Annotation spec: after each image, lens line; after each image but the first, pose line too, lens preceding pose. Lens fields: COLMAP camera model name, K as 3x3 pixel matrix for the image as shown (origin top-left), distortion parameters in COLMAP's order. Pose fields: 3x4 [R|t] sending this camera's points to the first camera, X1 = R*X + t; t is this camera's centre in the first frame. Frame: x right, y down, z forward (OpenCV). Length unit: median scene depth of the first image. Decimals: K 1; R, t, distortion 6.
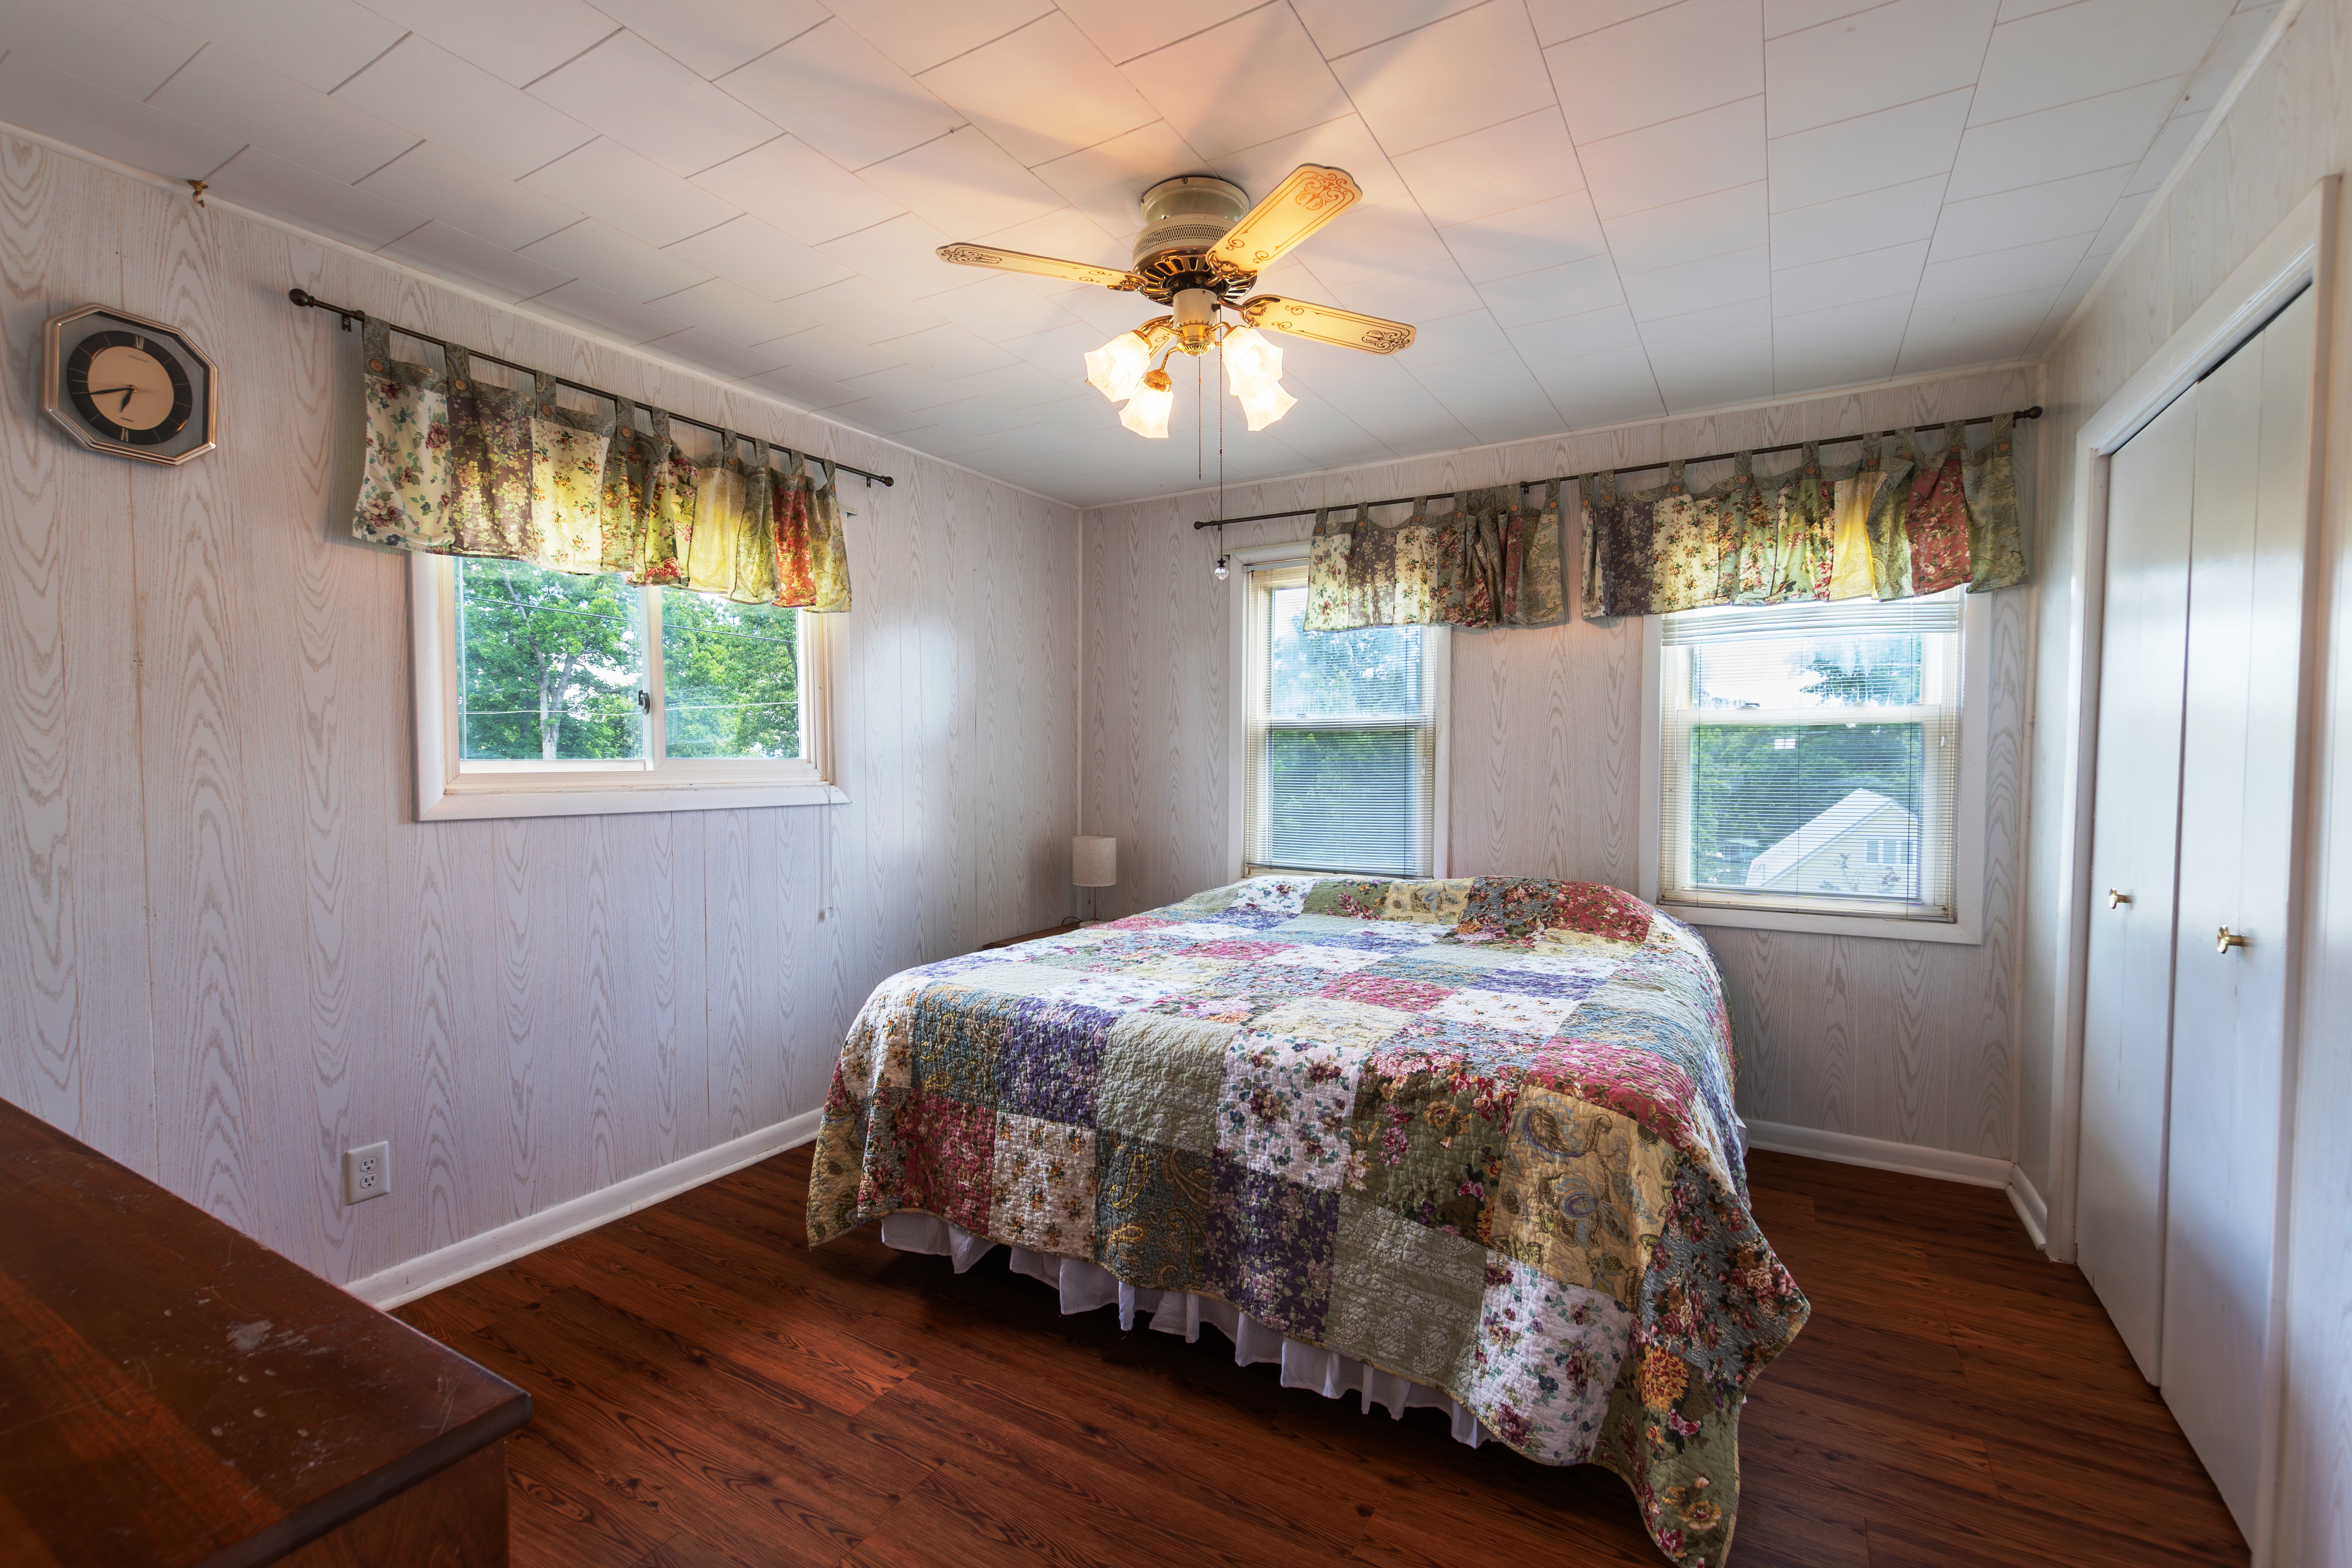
lens RADIAL K [[1020.7, 0, 1183.8], [0, 1020.7, 794.3], [0, 0, 1]] dist [0.009322, -0.003867]
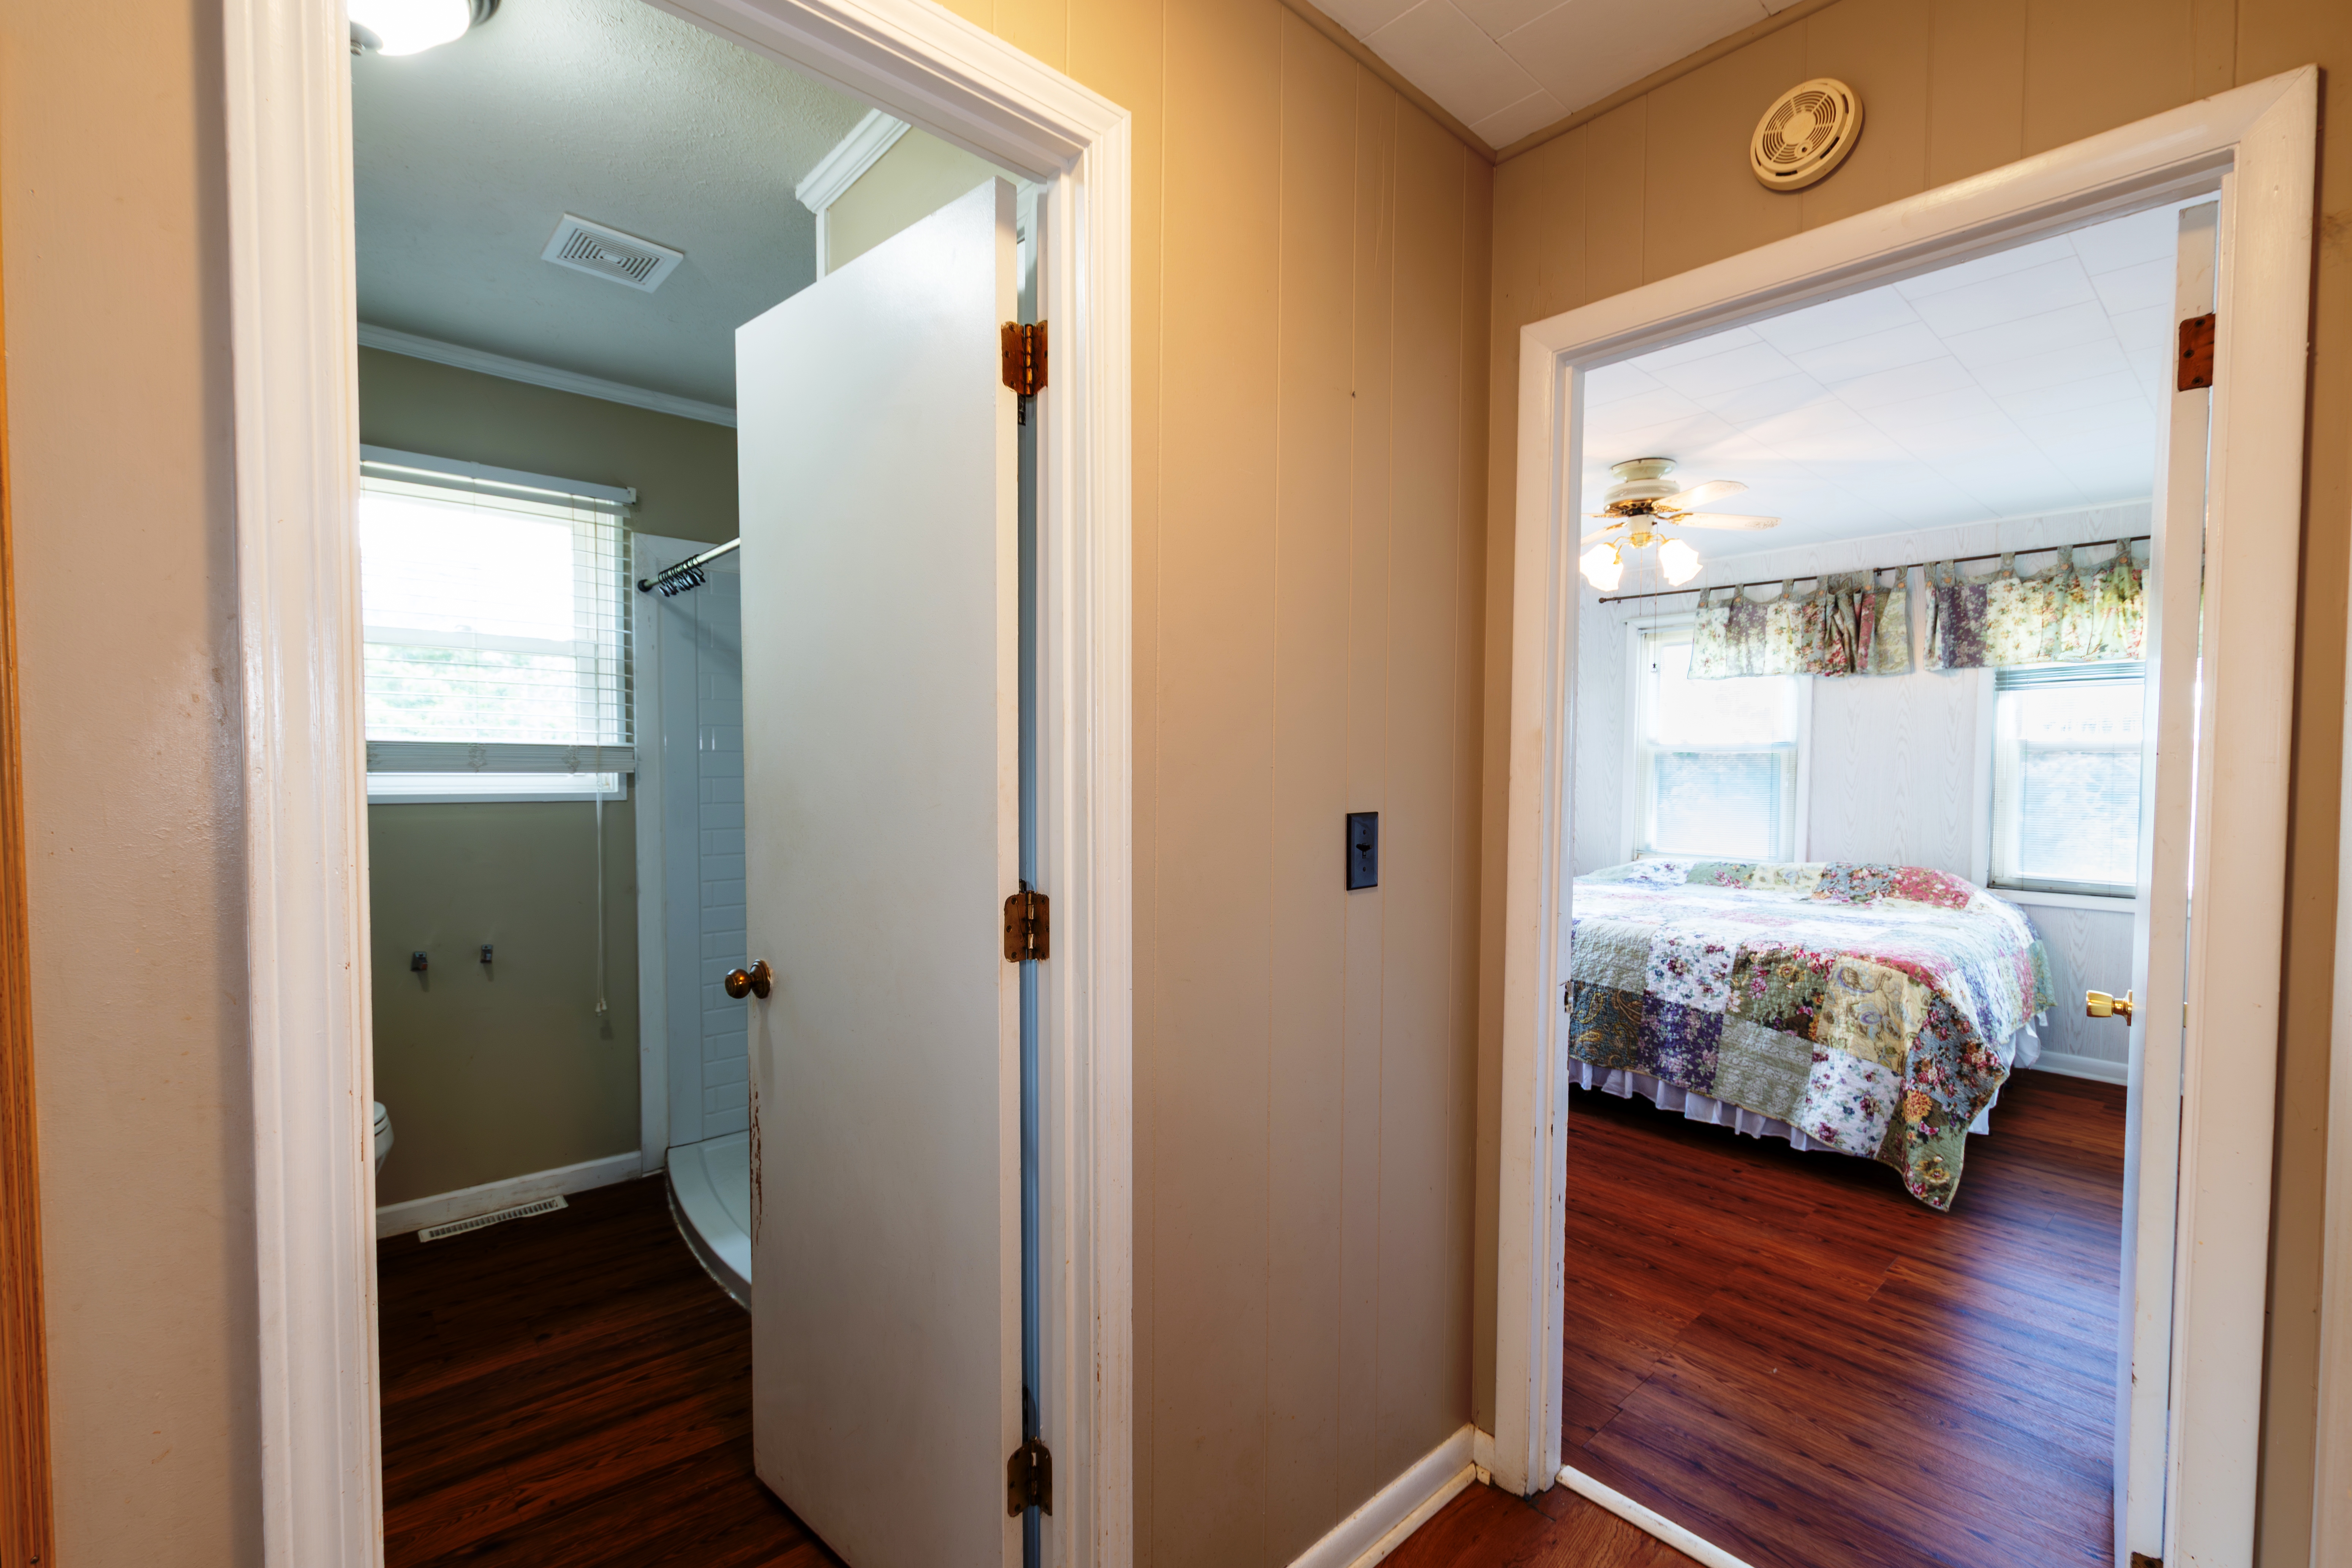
lens RADIAL K [[1020.7, 0, 1171.8], [0, 1020.7, 796.7], [0, 0, 1]] dist [0.009322, -0.003867]
pose [[0.949167, 0.019186, -0.314187, -0.132377], [-0.020692, 0.999785, -0.001457, 0.016268], [0.314091, 0.007884, 0.949360, -0.642986]]
